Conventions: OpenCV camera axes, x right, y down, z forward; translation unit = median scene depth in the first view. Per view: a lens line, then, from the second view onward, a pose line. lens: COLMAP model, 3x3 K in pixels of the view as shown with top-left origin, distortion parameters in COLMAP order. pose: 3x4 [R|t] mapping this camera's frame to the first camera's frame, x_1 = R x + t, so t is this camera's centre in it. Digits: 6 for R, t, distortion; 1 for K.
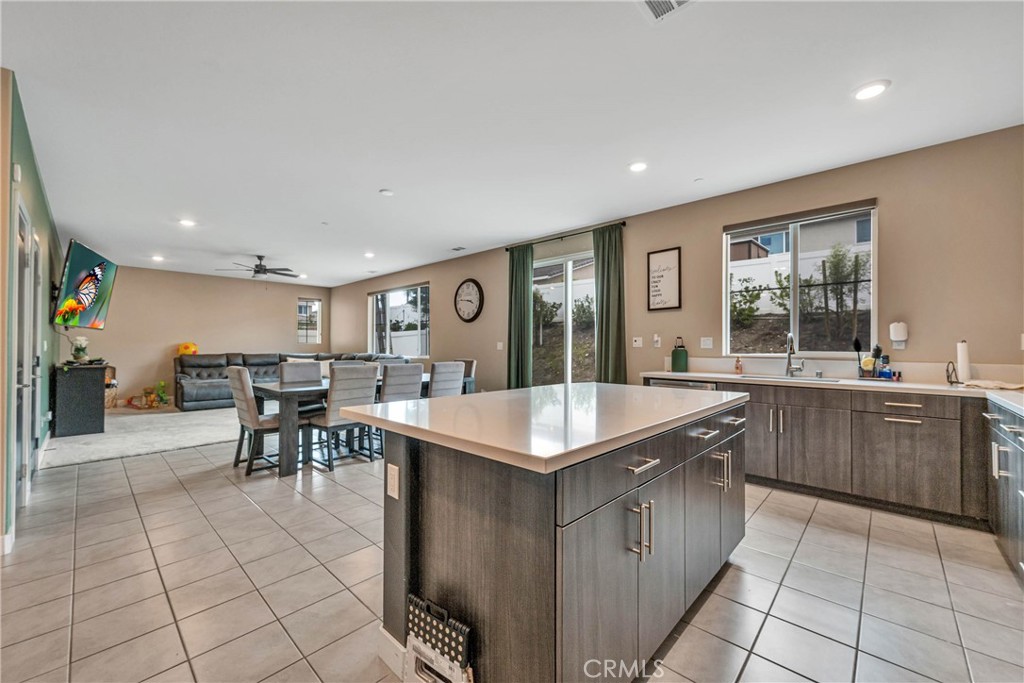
lens RADIAL K [[403.9, 0, 507.8], [0, 403.9, 342.8], [0, 0, 1]] dist [-0.000776, -0.000051]
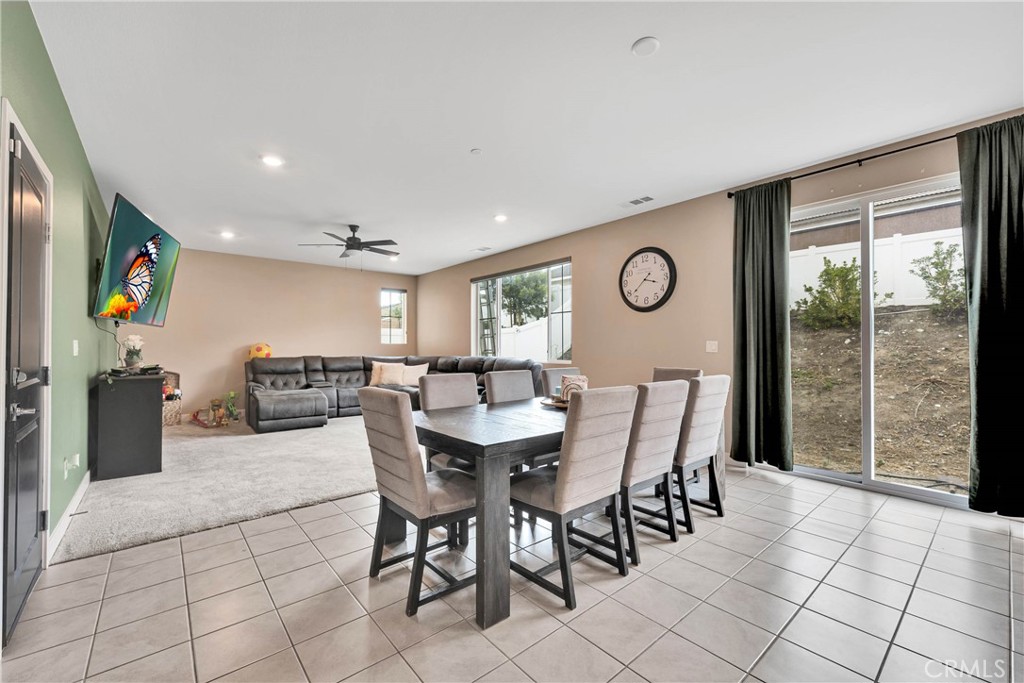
lens RADIAL K [[422.2, 0, 505.8], [0, 422.2, 344.2], [0, 0, 1]] dist [-0.002436, 0.001300]
pose [[0.992784, -0.002939, -0.119878, -0.281685], [0.003340, 0.999989, 0.003144, 0.000843], [0.119868, -0.003522, 0.992784, 0.305679]]
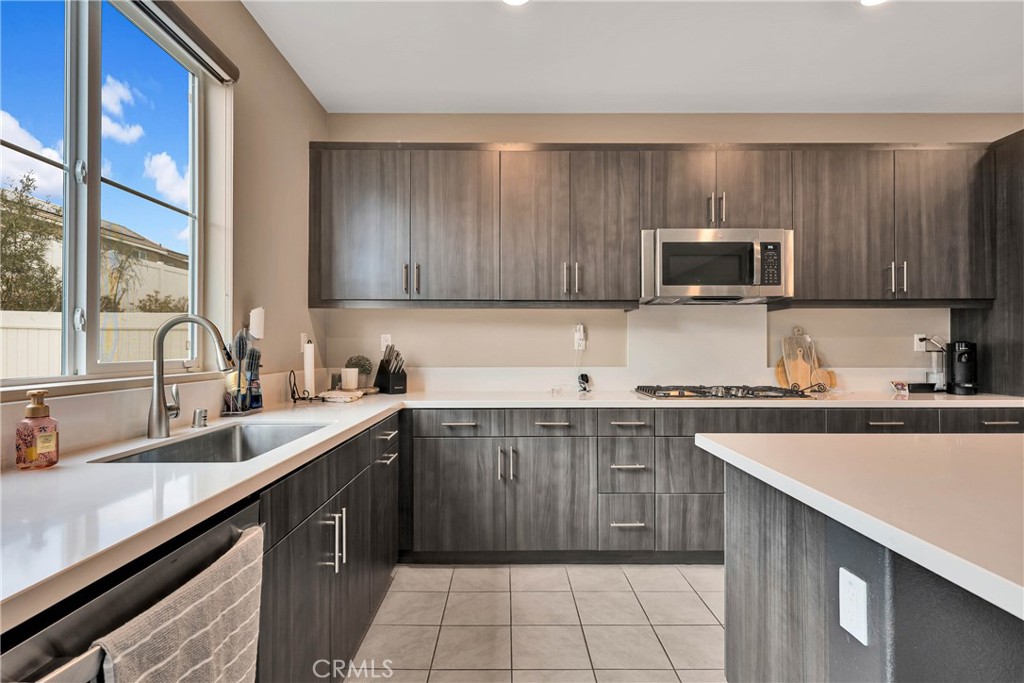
lens RADIAL K [[508.1, 0, 510.6], [0, 508.1, 343.4], [0, 0, 1]] dist [-0.002594, 0.000910]
pose [[-0.690121, 0.001771, 0.723692, 0.105201], [-0.008289, 0.999912, -0.010352, 0.003448], [-0.723647, -0.013143, -0.690045, 0.664144]]
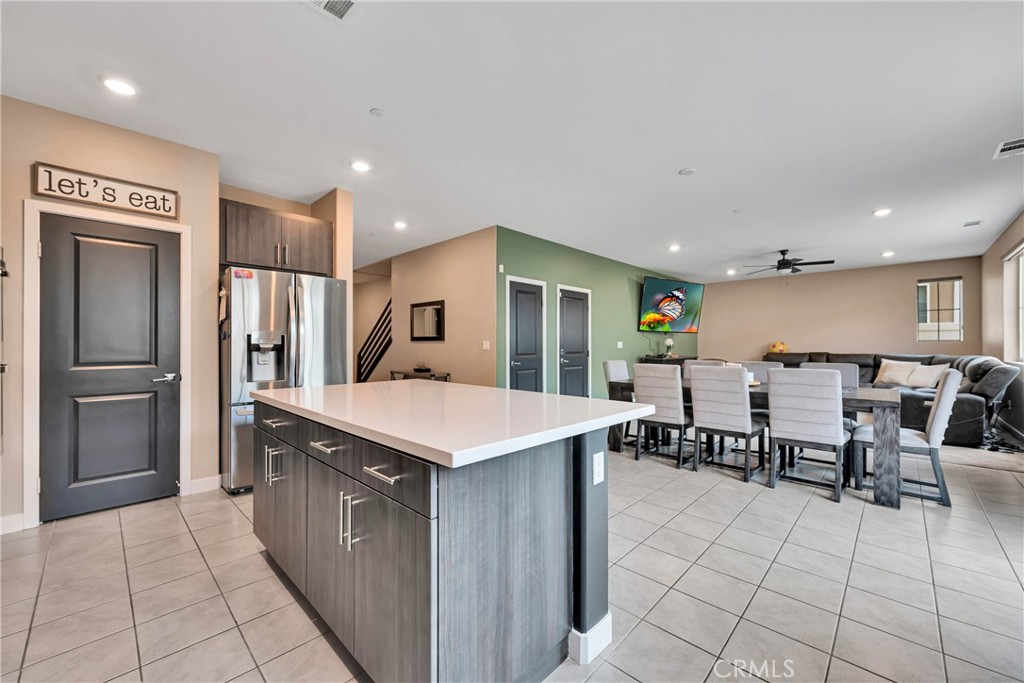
lens RADIAL K [[403.9, 0, 512.7], [0, 403.9, 341.9], [0, 0, 1]] dist [-0.000776, -0.000051]
pose [[-0.008663, -0.009354, -0.999919, 0.405580], [0.010186, 0.999904, -0.009442, 0.004982], [0.999911, -0.010267, -0.008567, 0.422836]]
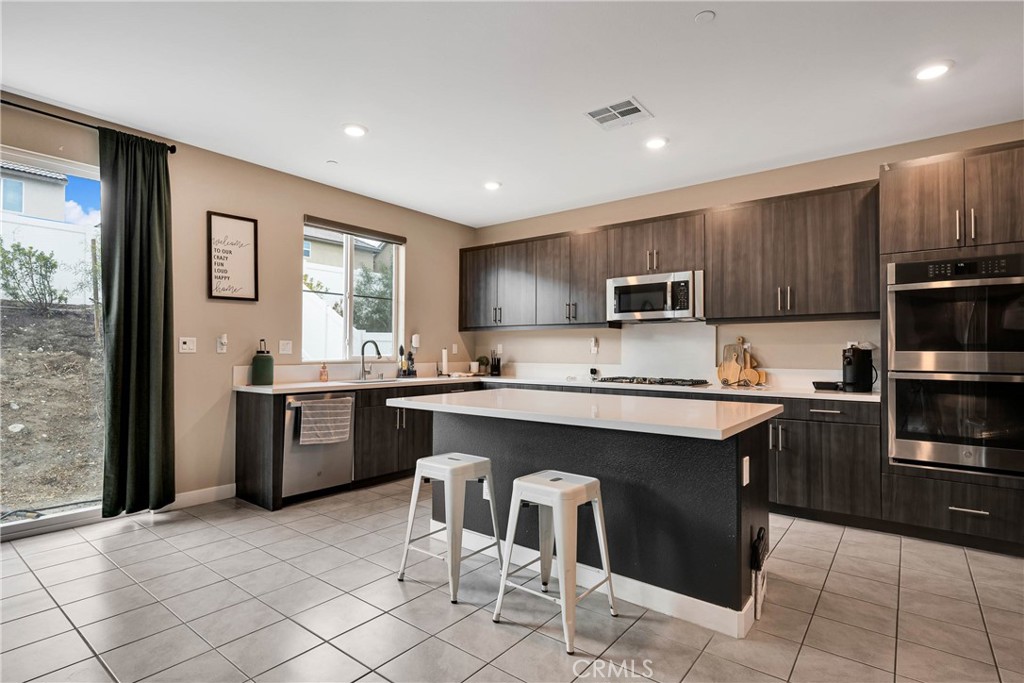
lens RADIAL K [[508.1, 0, 510.1], [0, 508.1, 342.1], [0, 0, 1]] dist [-0.002594, 0.000910]
pose [[-0.093514, 0.014705, 0.995509, -0.415320], [-0.012660, 0.999793, -0.015958, 0.000443], [-0.995537, -0.014096, -0.093308, 0.452044]]
